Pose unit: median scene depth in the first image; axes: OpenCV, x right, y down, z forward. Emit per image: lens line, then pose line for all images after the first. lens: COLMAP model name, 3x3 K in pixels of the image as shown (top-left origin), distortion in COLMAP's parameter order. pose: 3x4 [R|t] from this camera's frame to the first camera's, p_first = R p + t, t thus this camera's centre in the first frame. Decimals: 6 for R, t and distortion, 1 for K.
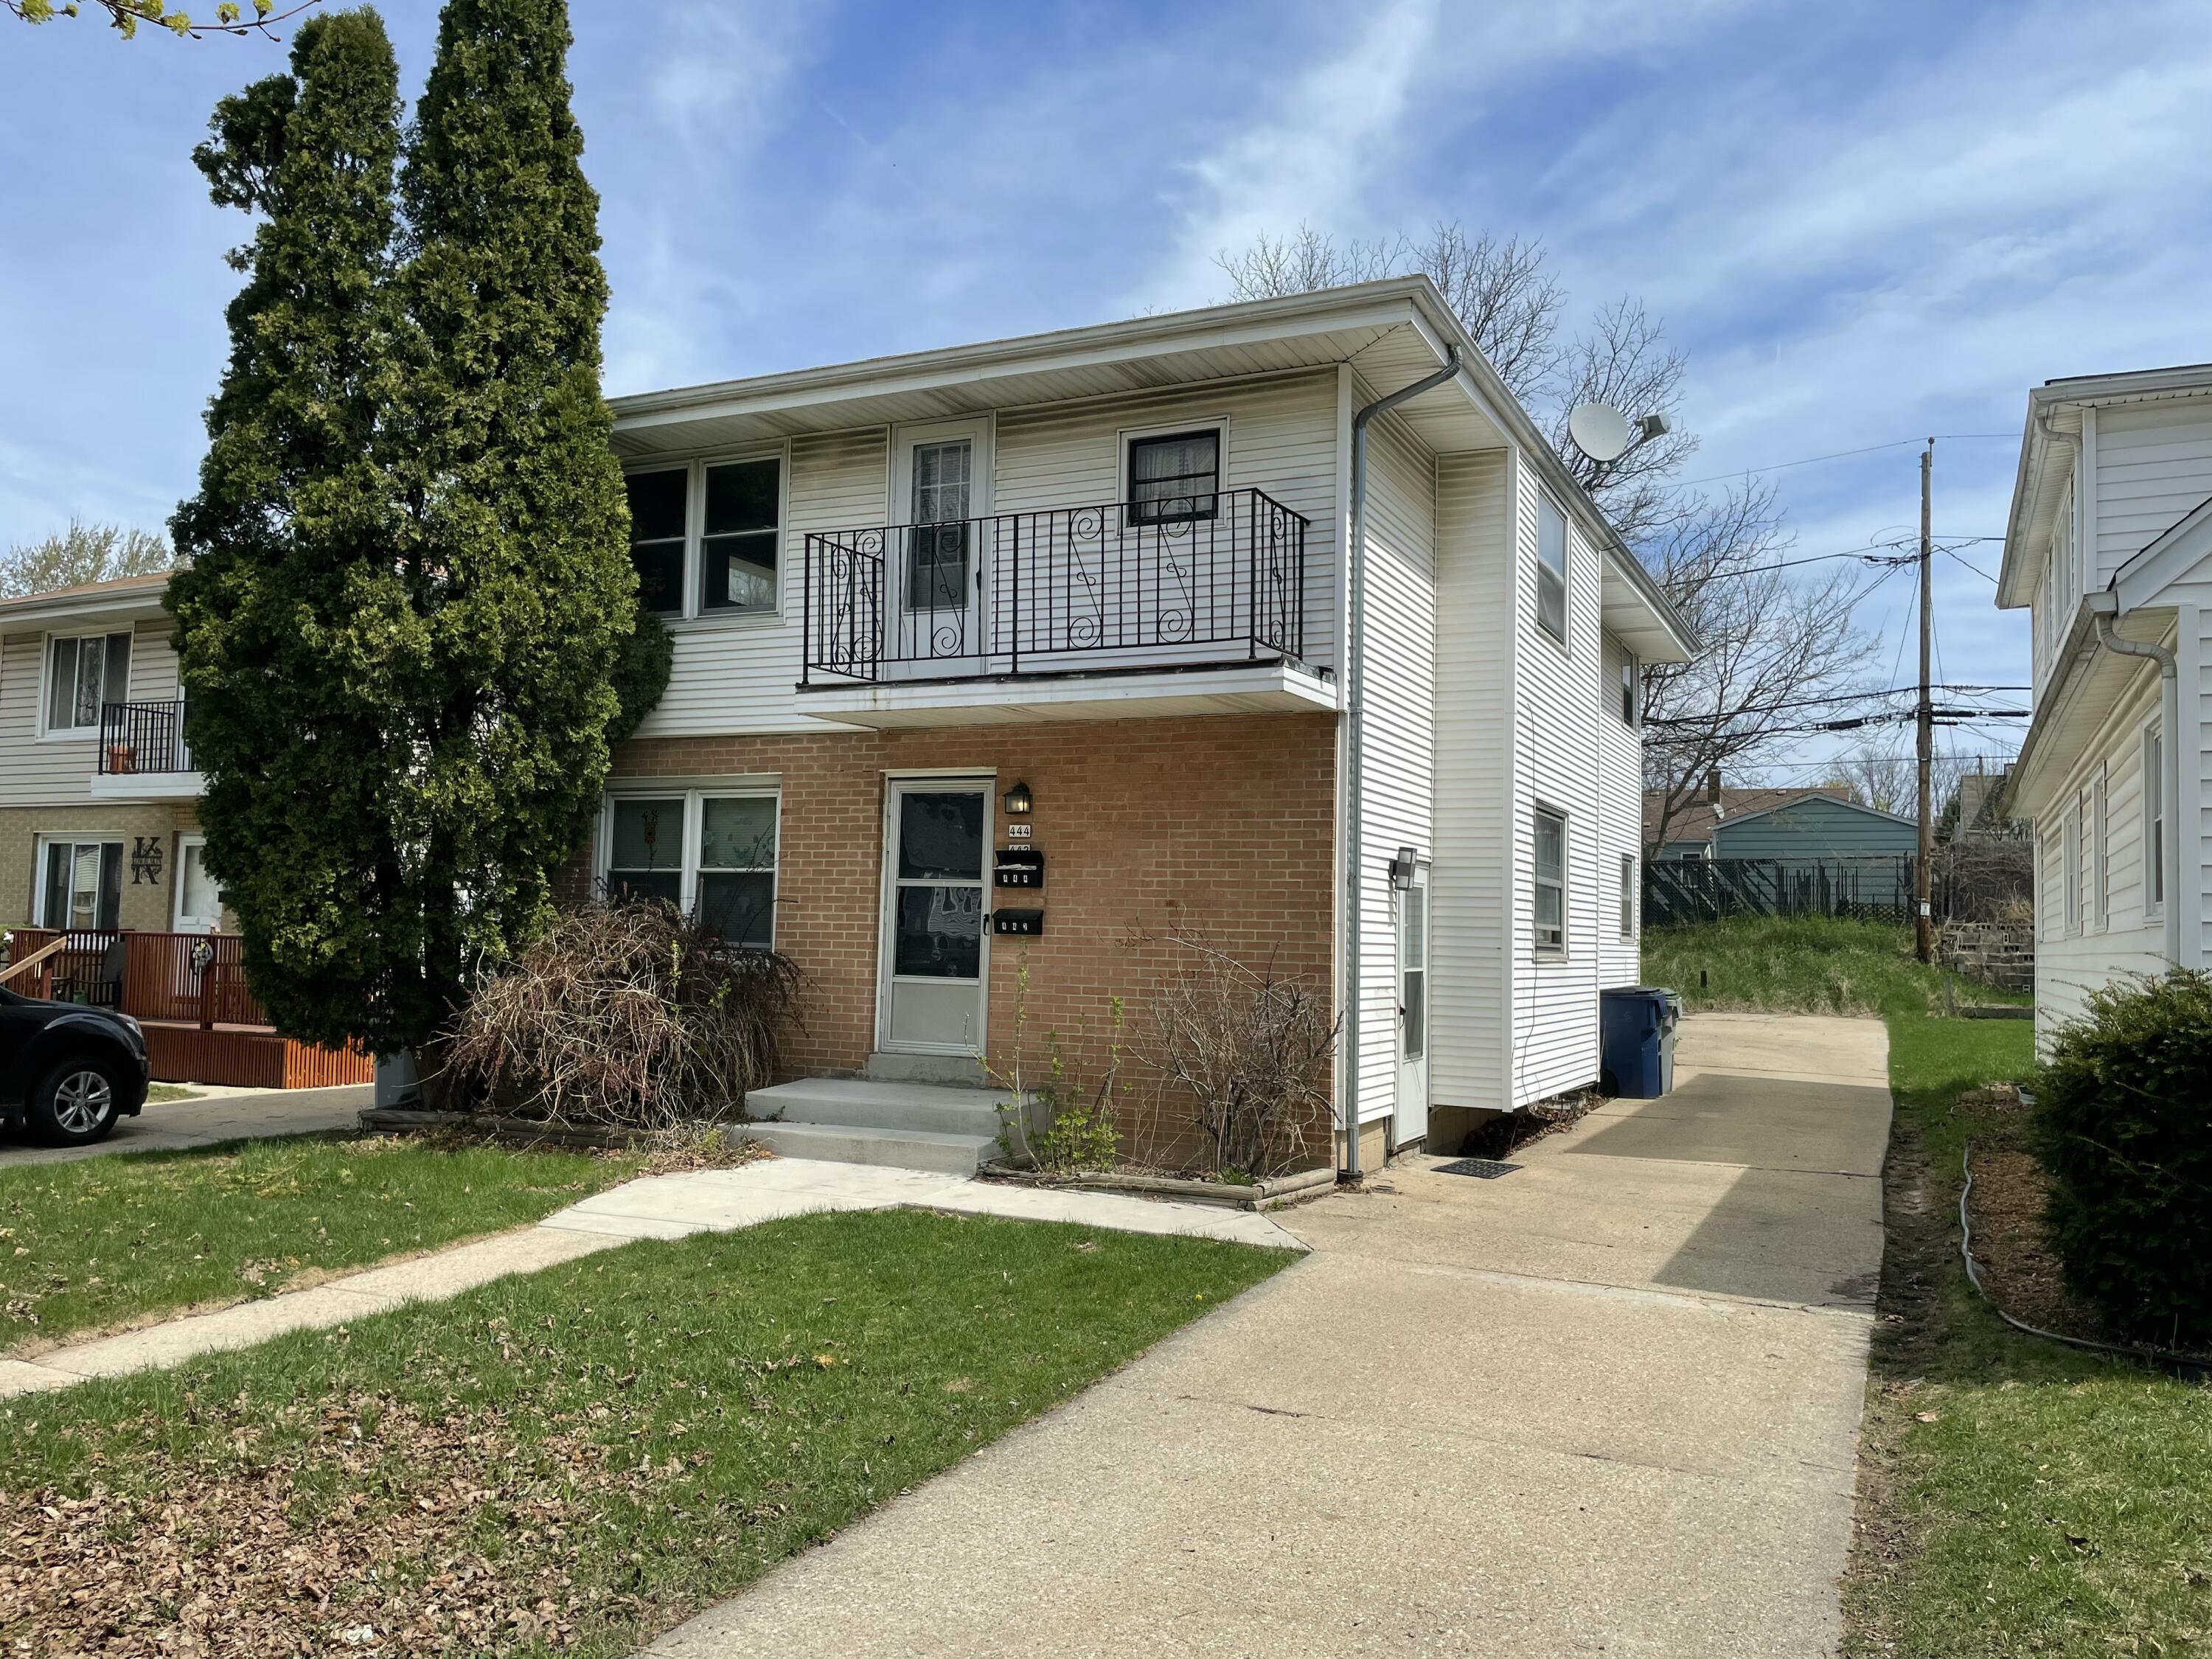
lens RADIAL K [[1711.6, 0, 1107.5], [0, 1711.6, 838.3], [0, 0, 1]] dist [0.046628, -0.023248]
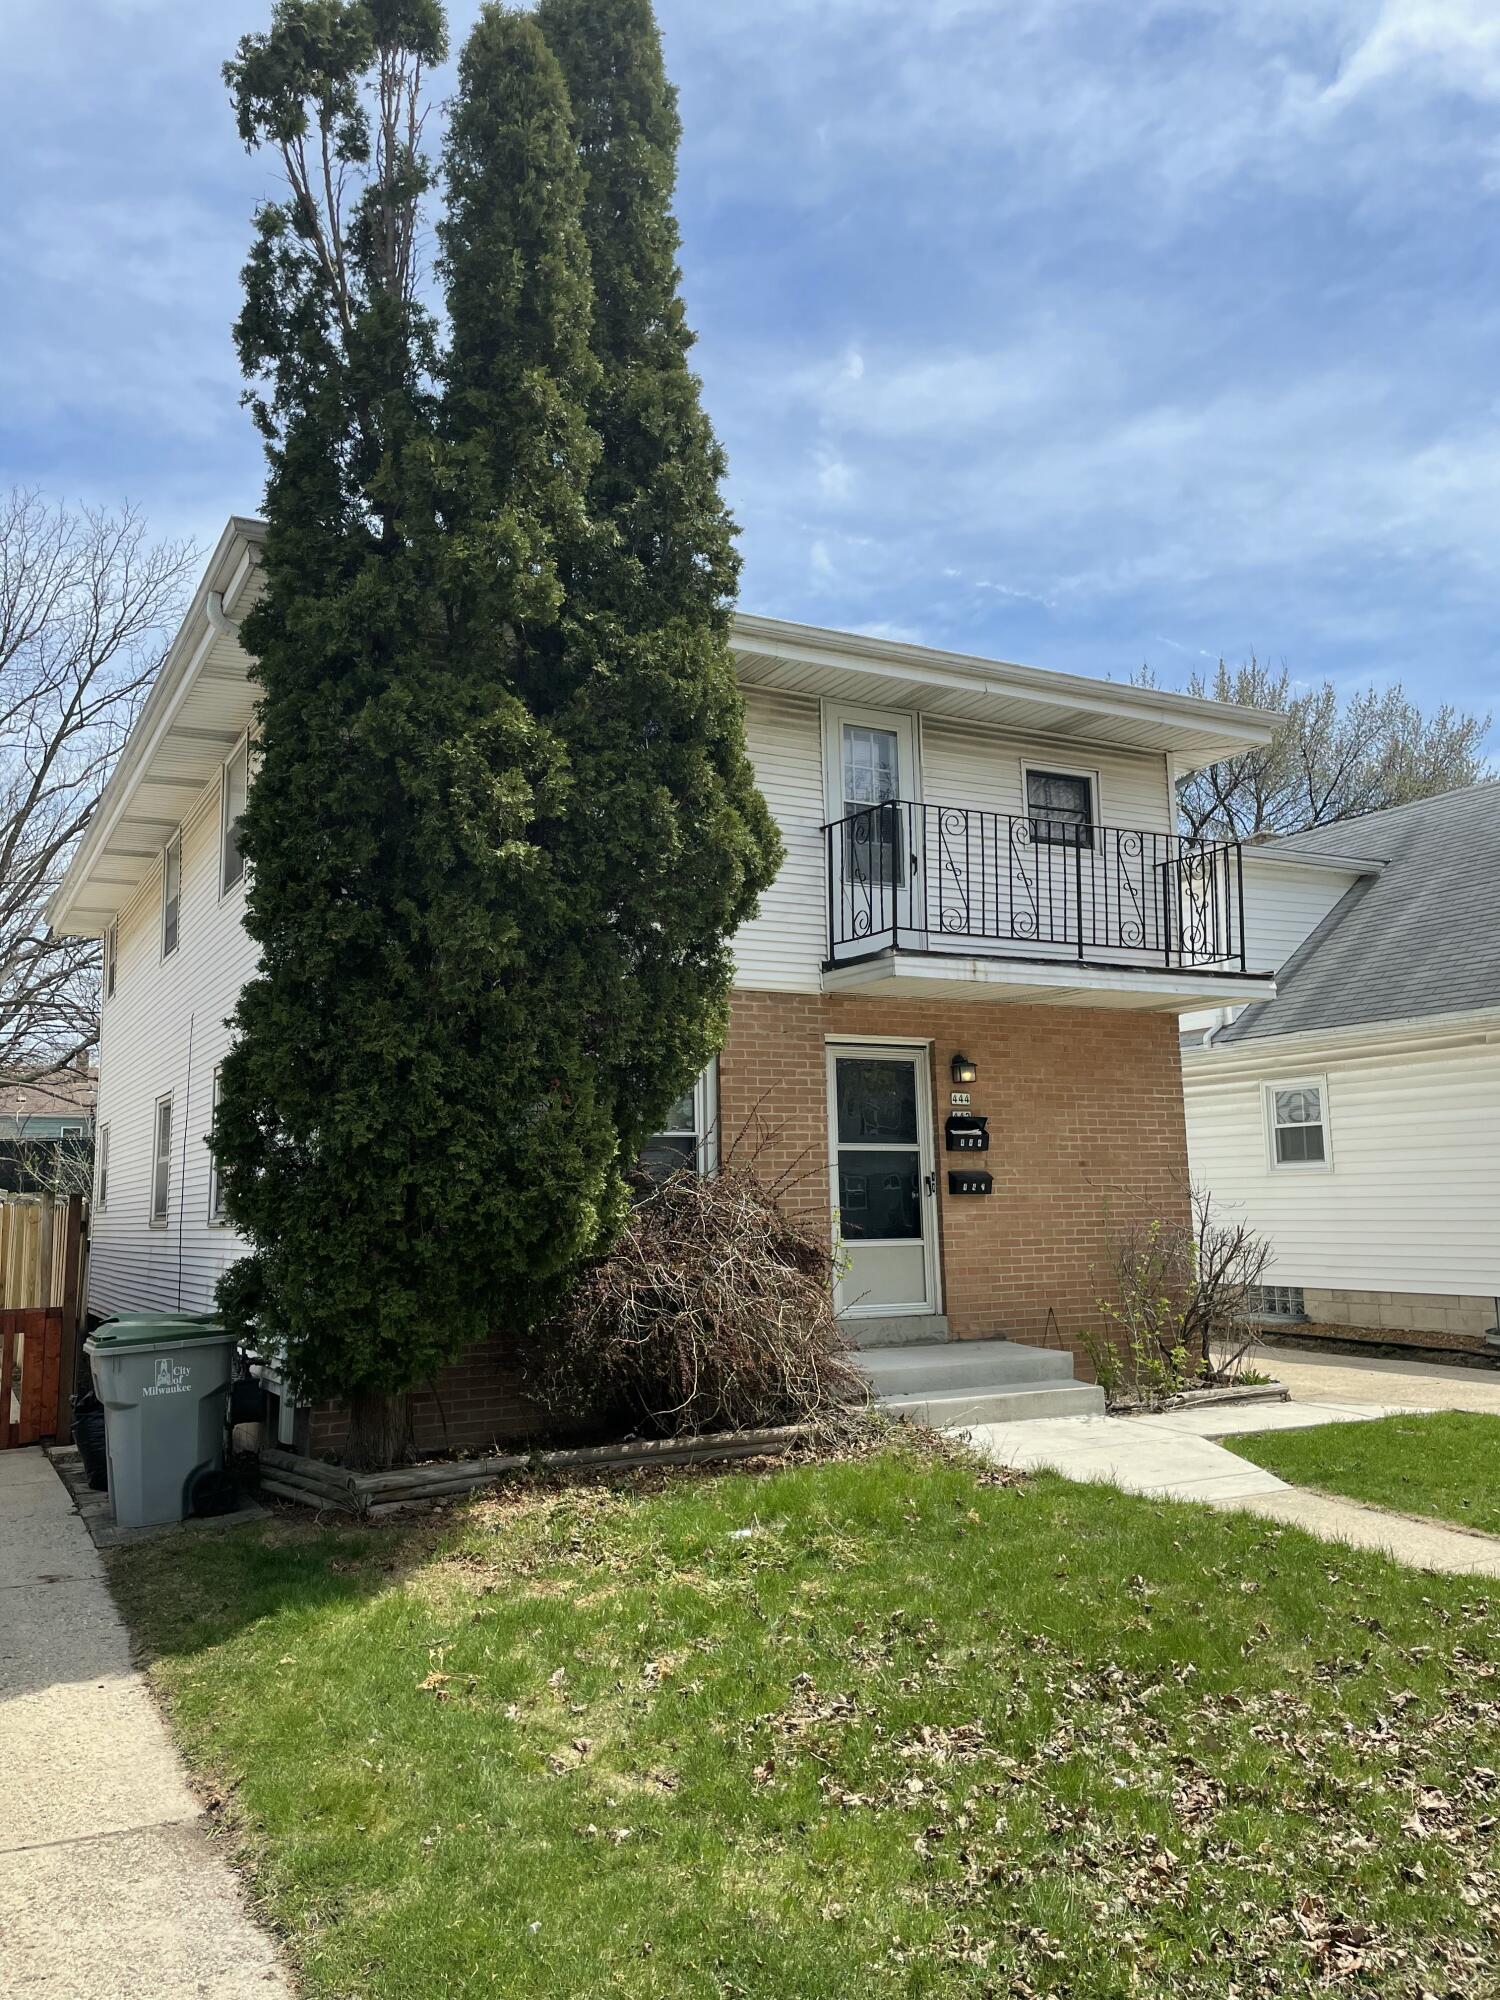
lens RADIAL K [[1547.5, 0, 747.9], [0, 1547.5, 992.7], [0, 0, 1]] dist [0.046628, -0.023248]
pose [[0.592297, 0.076840, 0.802047, -0.931267], [-0.016450, 0.996388, -0.083311, 0.012894], [-0.805552, 0.036151, 0.591421, 0.524509]]
